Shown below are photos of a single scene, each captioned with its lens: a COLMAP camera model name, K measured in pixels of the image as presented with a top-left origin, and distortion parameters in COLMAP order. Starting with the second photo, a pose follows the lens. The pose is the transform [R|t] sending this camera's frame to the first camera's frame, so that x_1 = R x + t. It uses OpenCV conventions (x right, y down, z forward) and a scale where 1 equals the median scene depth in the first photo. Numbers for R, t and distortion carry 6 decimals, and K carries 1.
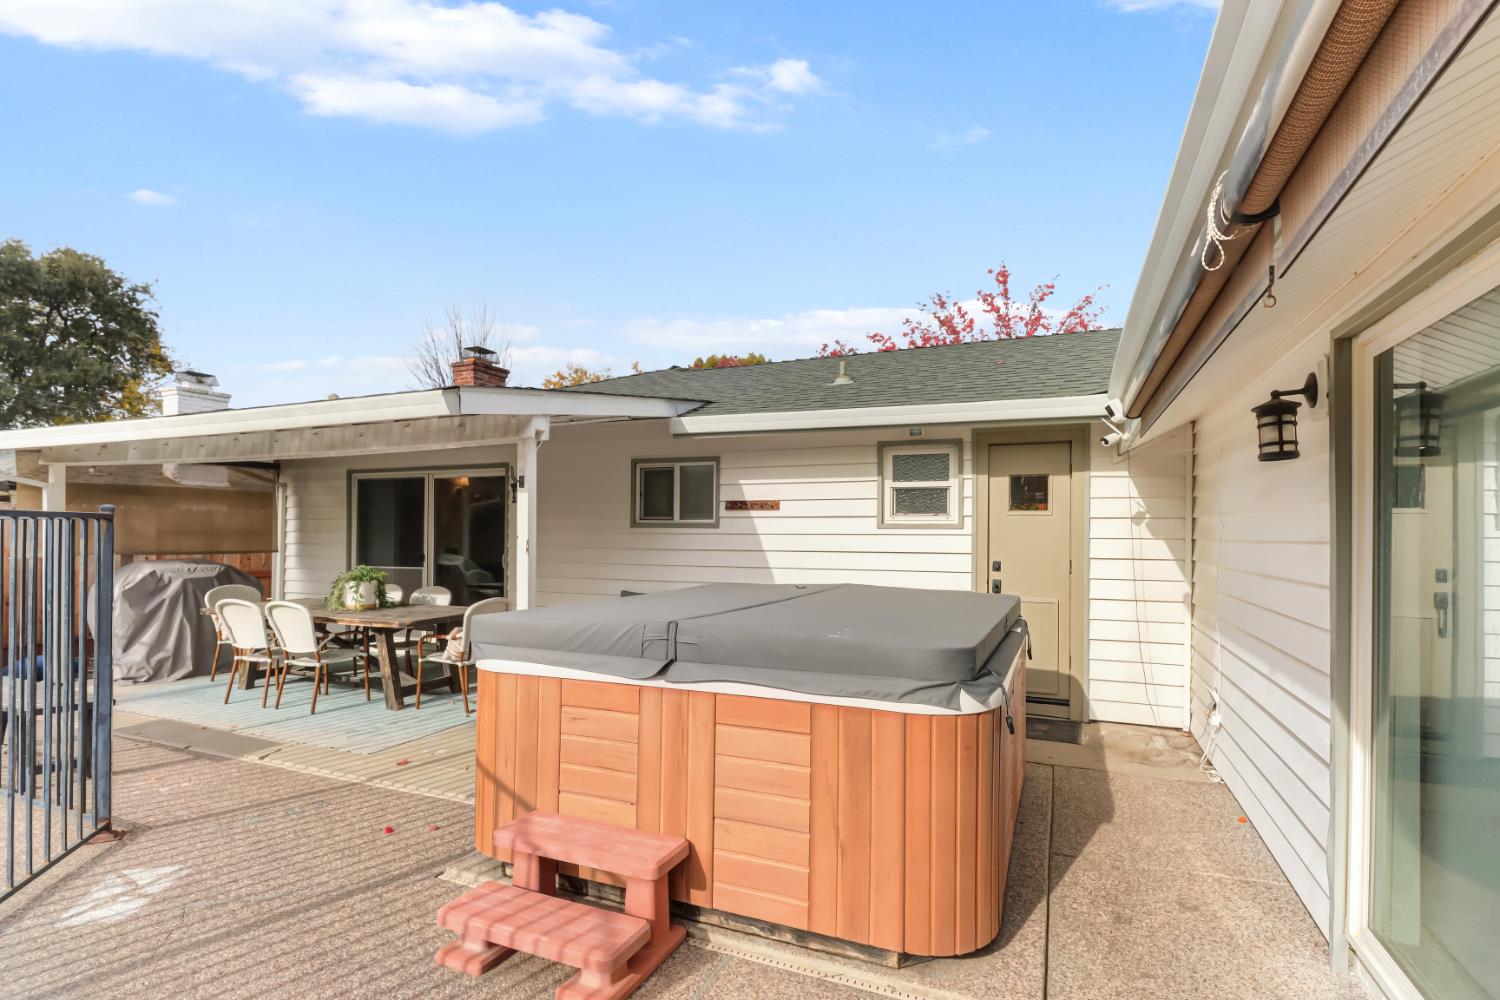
lens RADIAL K [[709.3, 0, 796.4], [0, 709.3, 530.3], [0, 0, 1]] dist [-0.001951, -0.001352]
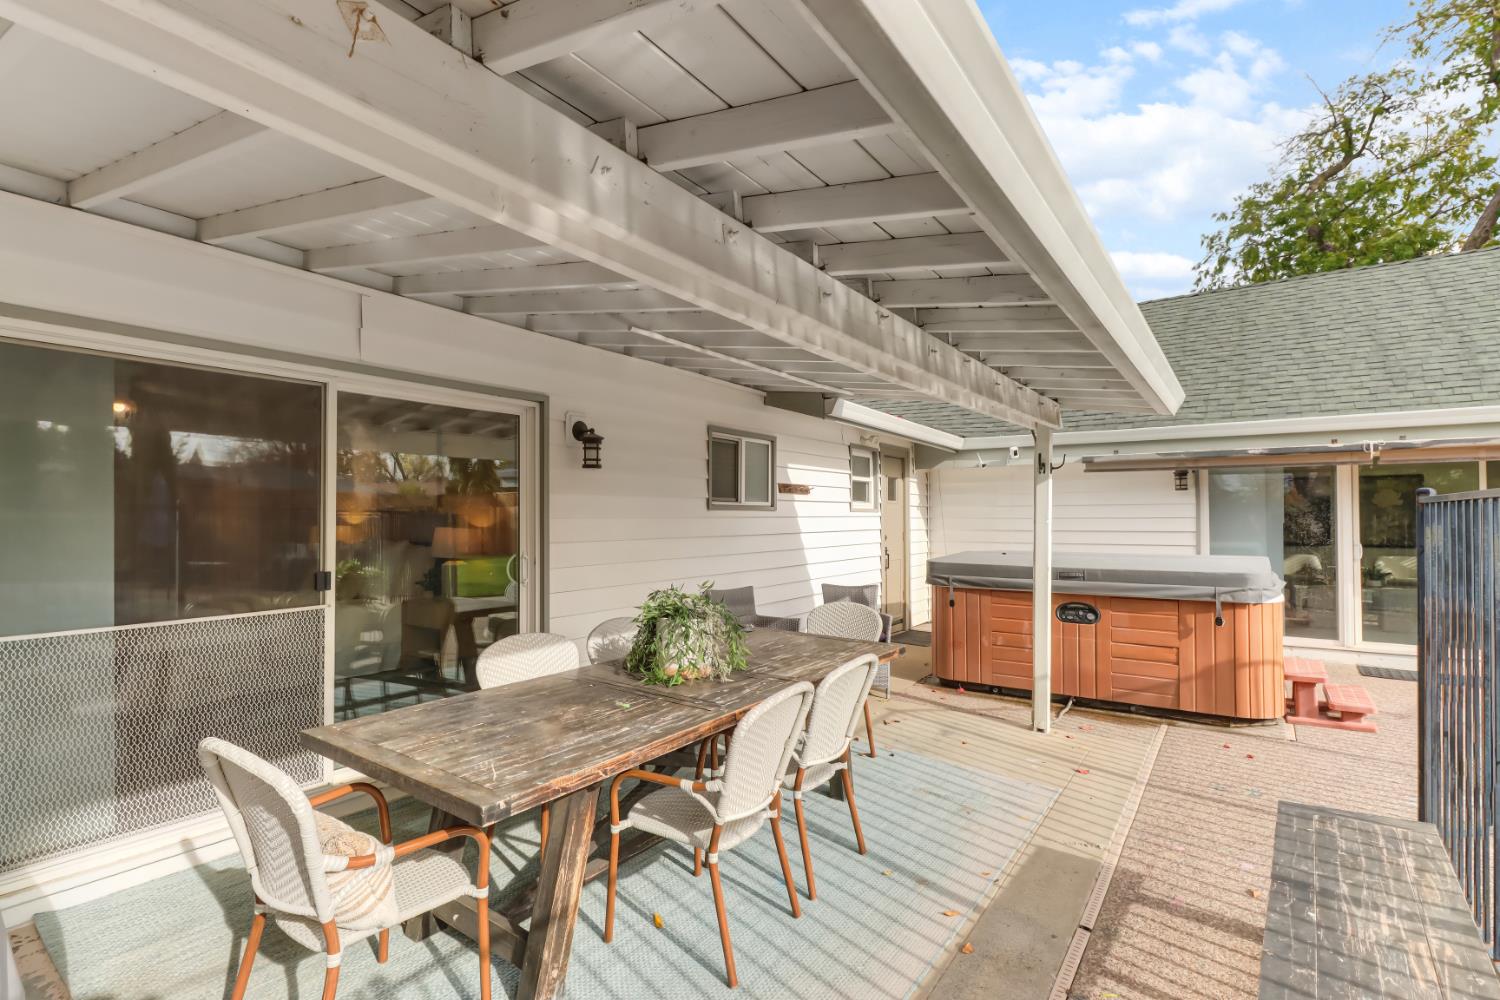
lens RADIAL K [[703.0, 0, 737.3], [0, 703.0, 479.2], [0, 0, 1]] dist [0.000446, -0.000524]
pose [[0.246486, 0.049075, 0.967903, -1.030519], [0.000127, 0.998715, -0.050669, 0.002032], [-0.969146, 0.012612, 0.246163, 0.798474]]
